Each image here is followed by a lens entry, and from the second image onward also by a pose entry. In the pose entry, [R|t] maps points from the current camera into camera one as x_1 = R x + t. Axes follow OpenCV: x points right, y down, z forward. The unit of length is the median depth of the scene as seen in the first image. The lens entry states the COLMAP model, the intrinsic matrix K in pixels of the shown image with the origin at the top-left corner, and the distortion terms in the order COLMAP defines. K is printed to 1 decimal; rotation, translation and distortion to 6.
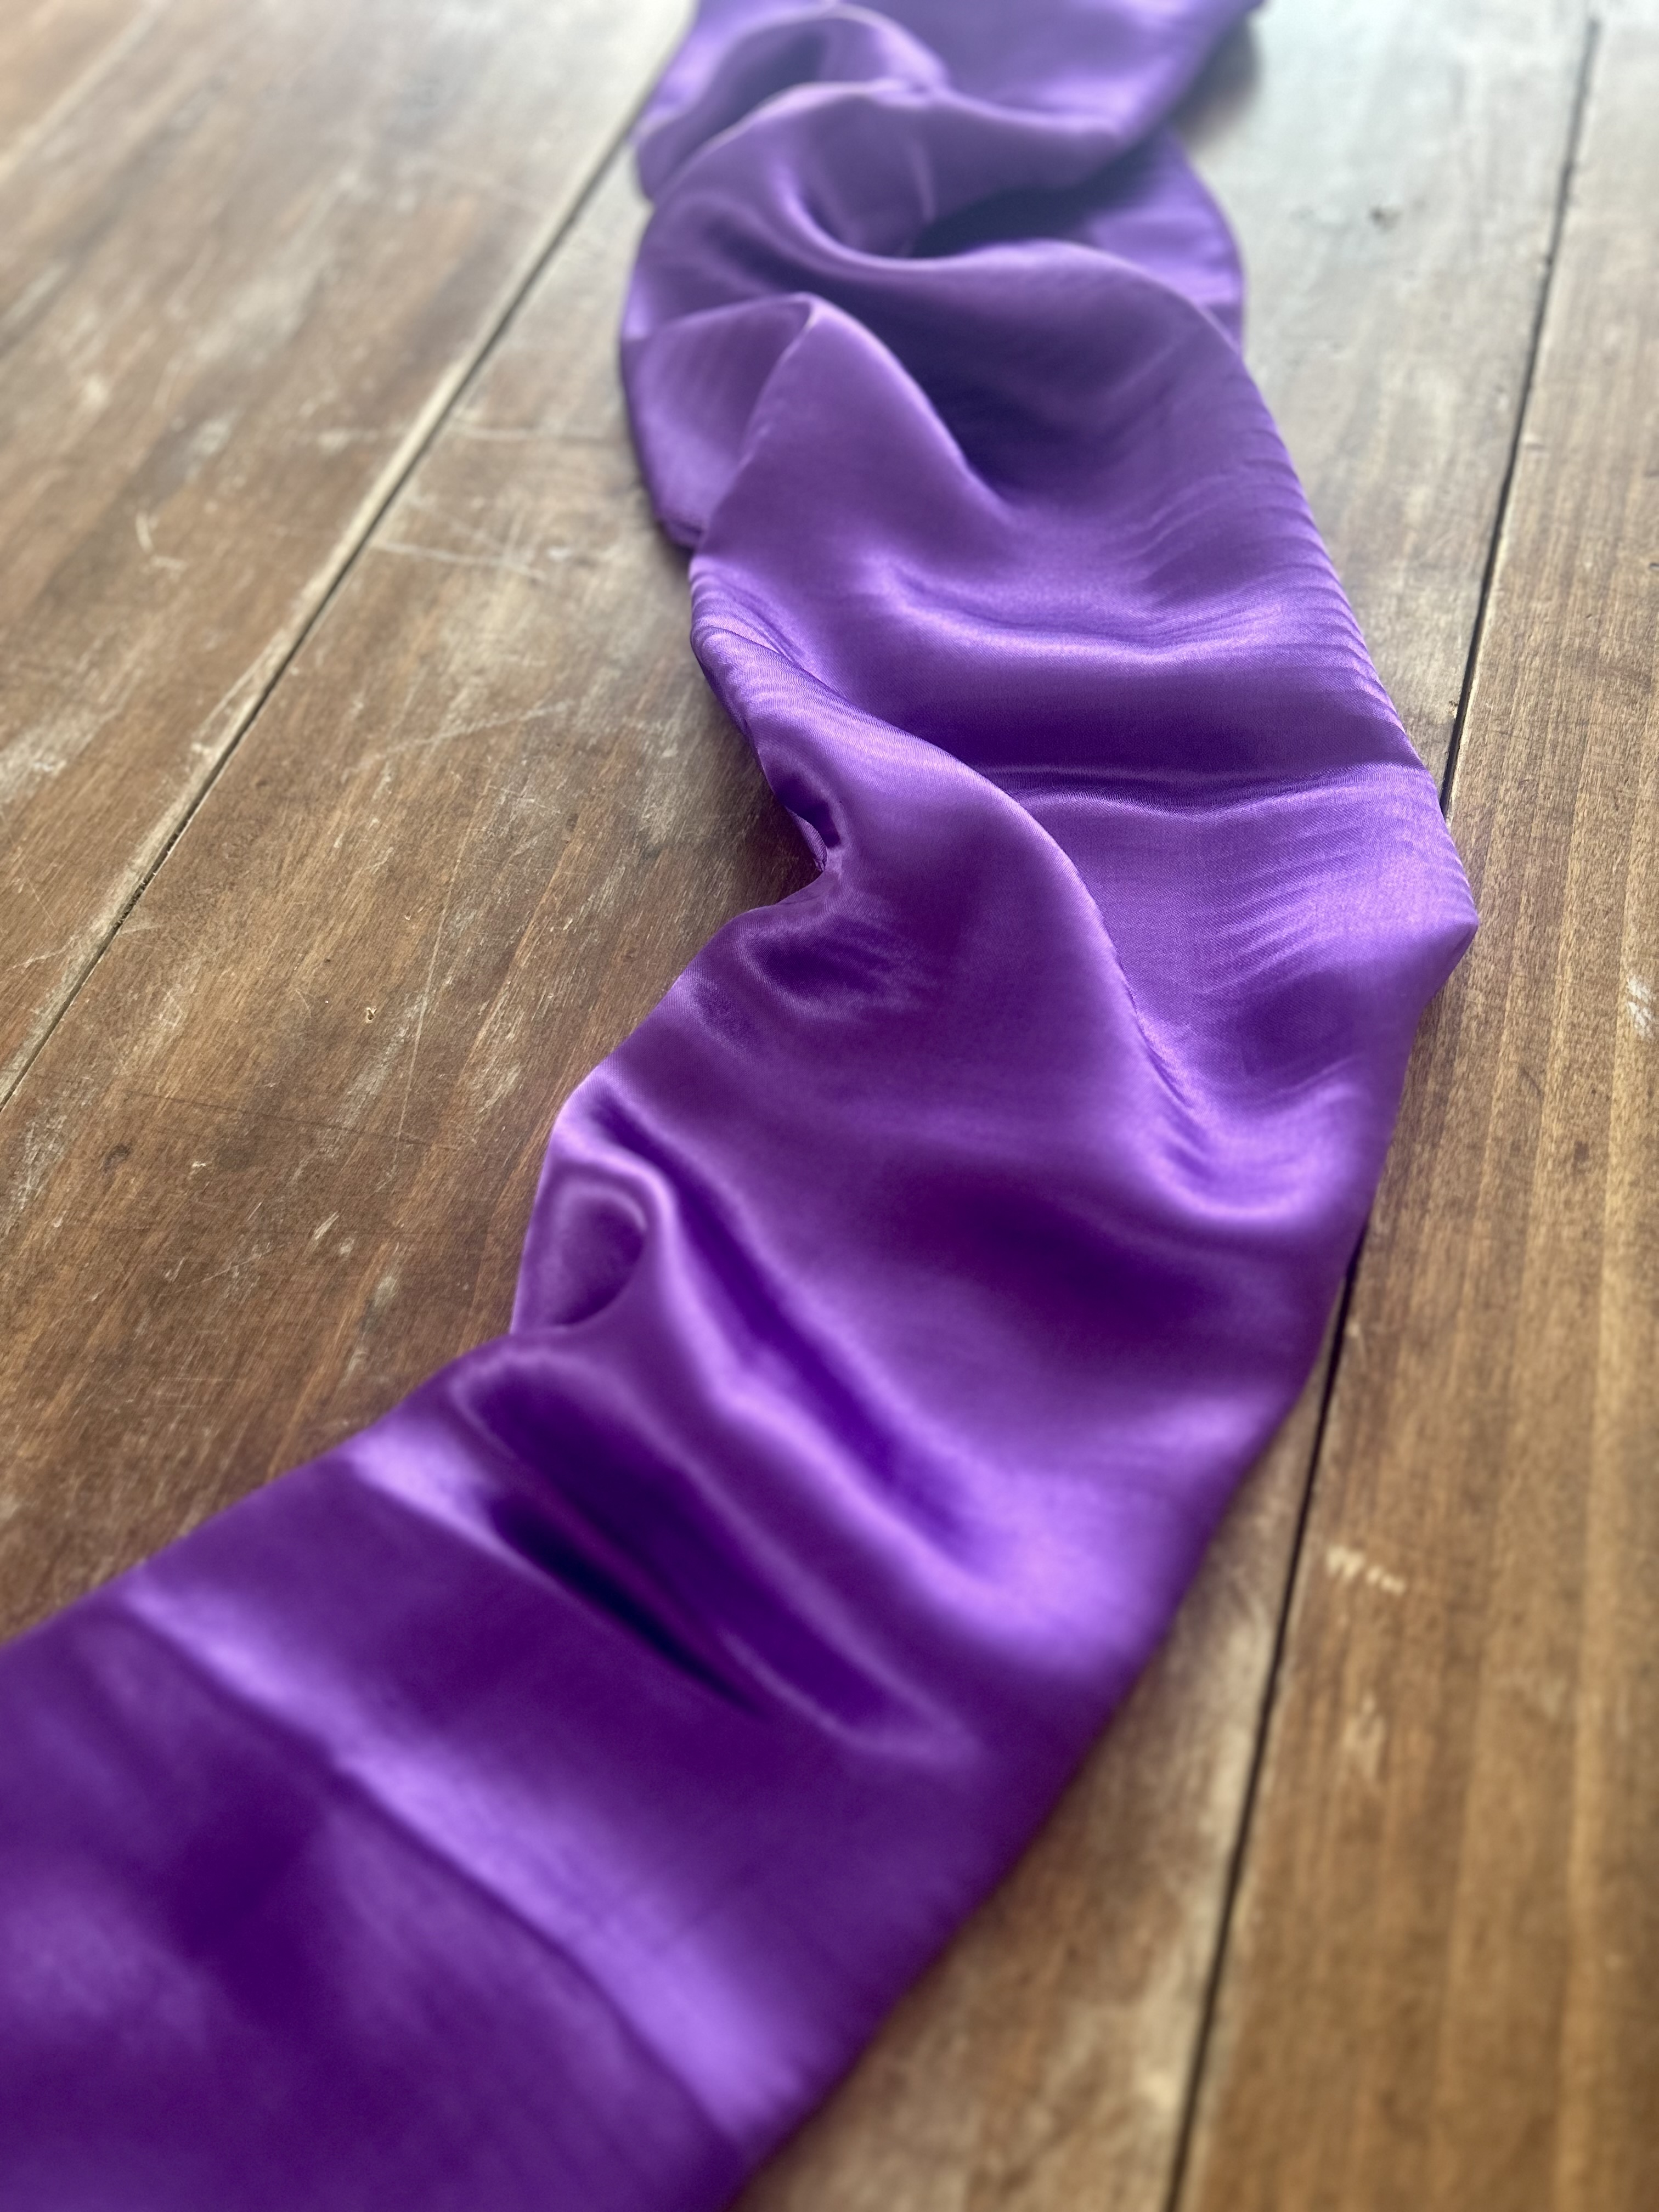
lens RADIAL K [[1688.4, 0, 828.9], [0, 1688.4, 1099.9], [0, 0, 1]] dist [-0.002360, -0.007207]
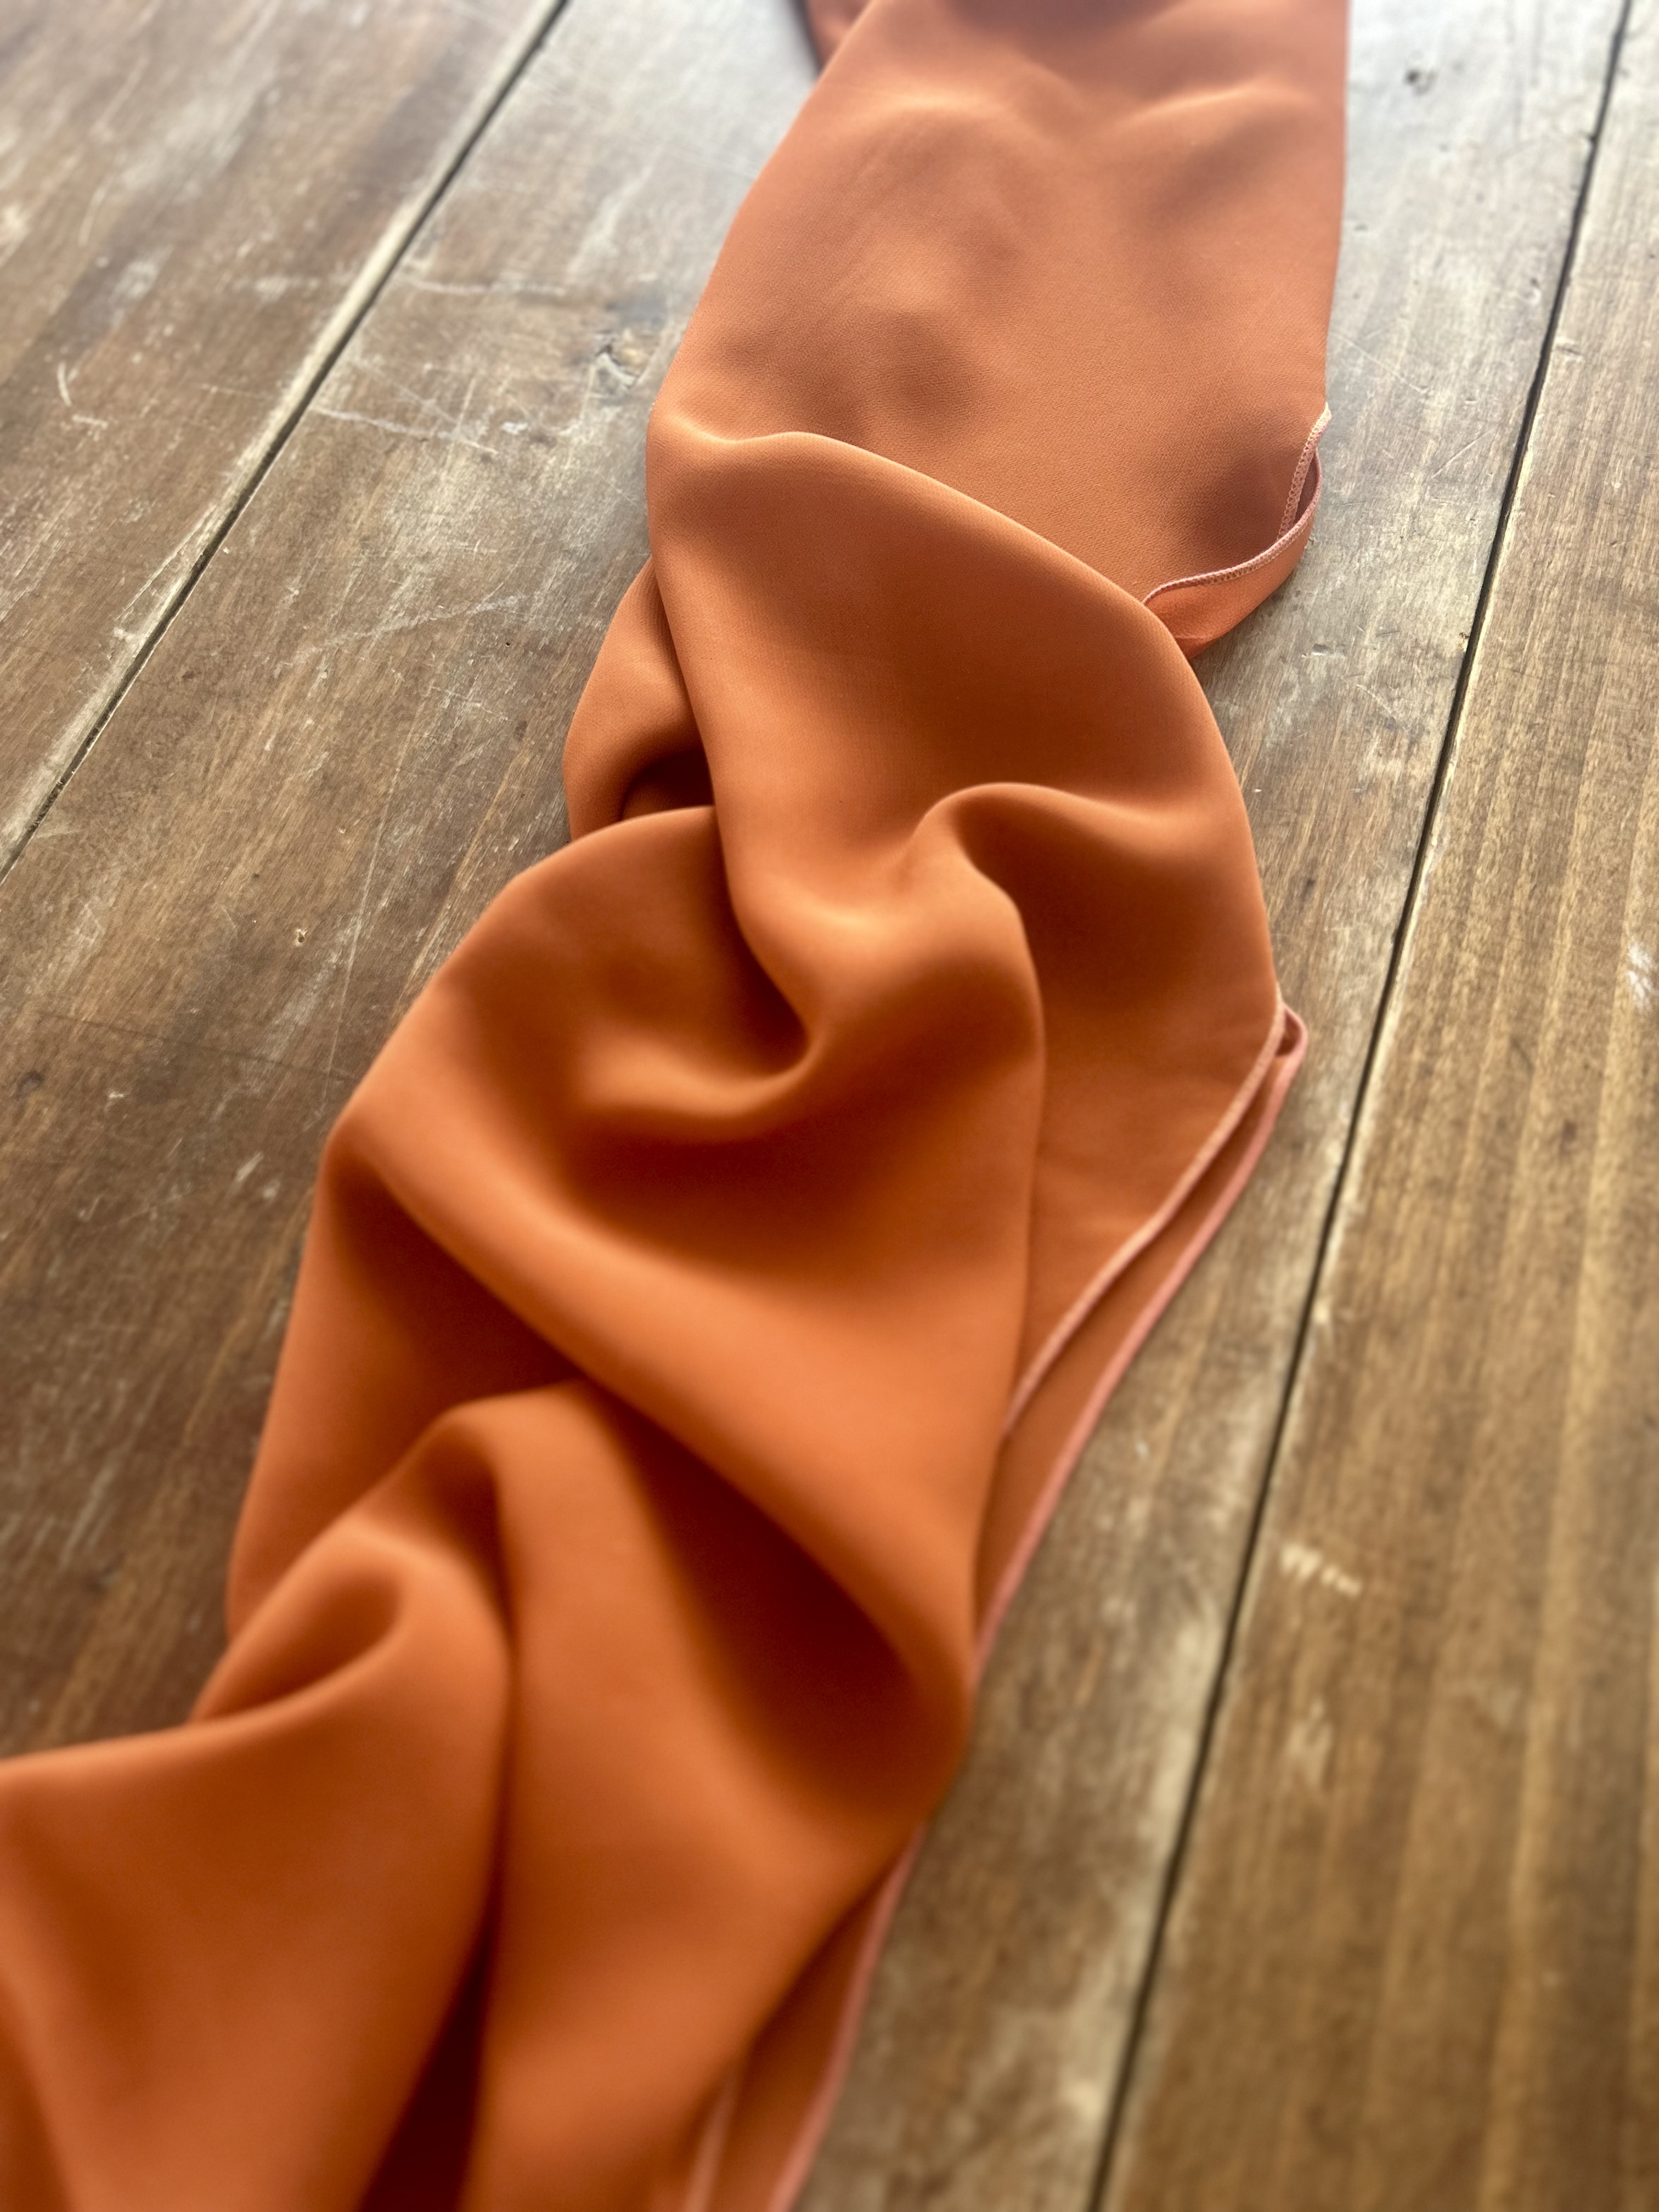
lens RADIAL K [[1688.4, 0, 828.9], [0, 1688.4, 1099.9], [0, 0, 1]] dist [-0.002360, -0.007207]
pose [[0.999418, 0.029121, 0.017754, 0.008590], [-0.030595, 0.995535, 0.089298, -0.053898], [-0.015074, -0.089789, 0.995847, 0.051292]]
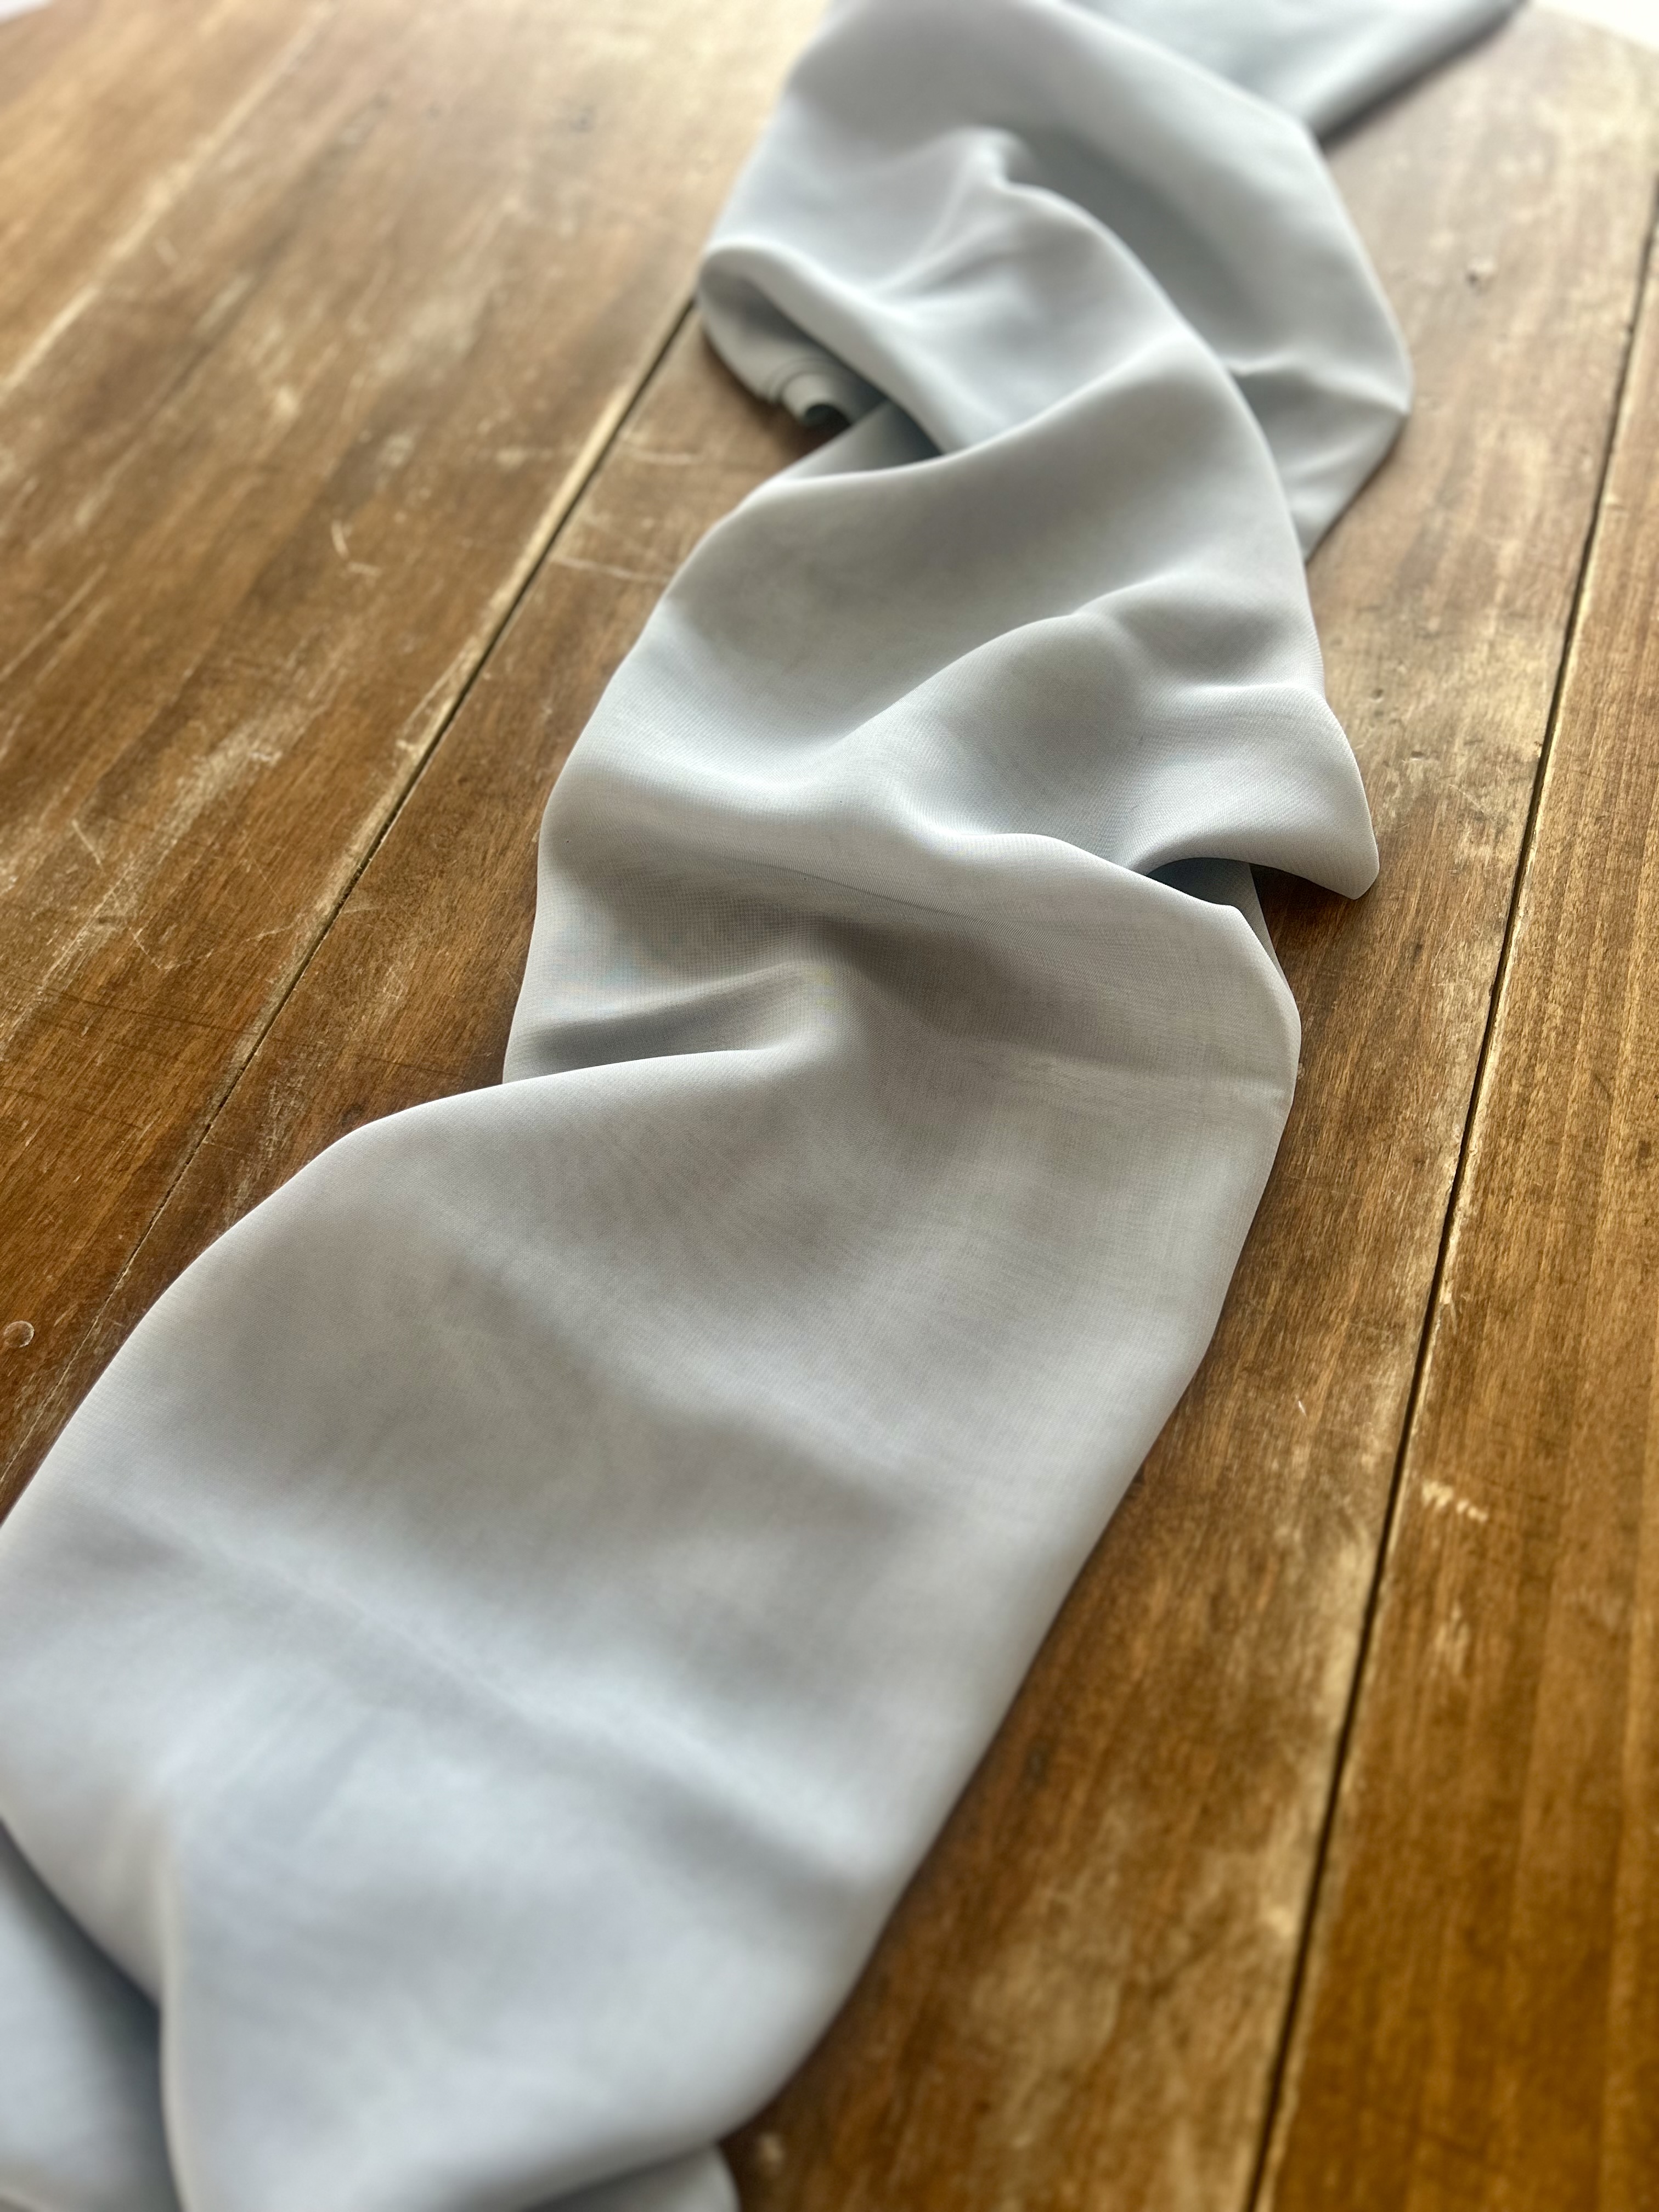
lens RADIAL K [[1688.4, 0, 828.9], [0, 1688.4, 1099.9], [0, 0, 1]] dist [-0.002360, -0.007207]
pose [[0.999533, 0.030270, 0.004178, -0.104317], [-0.030370, 0.999192, 0.026328, -0.014798], [-0.003378, -0.026442, 0.999645, -0.131866]]
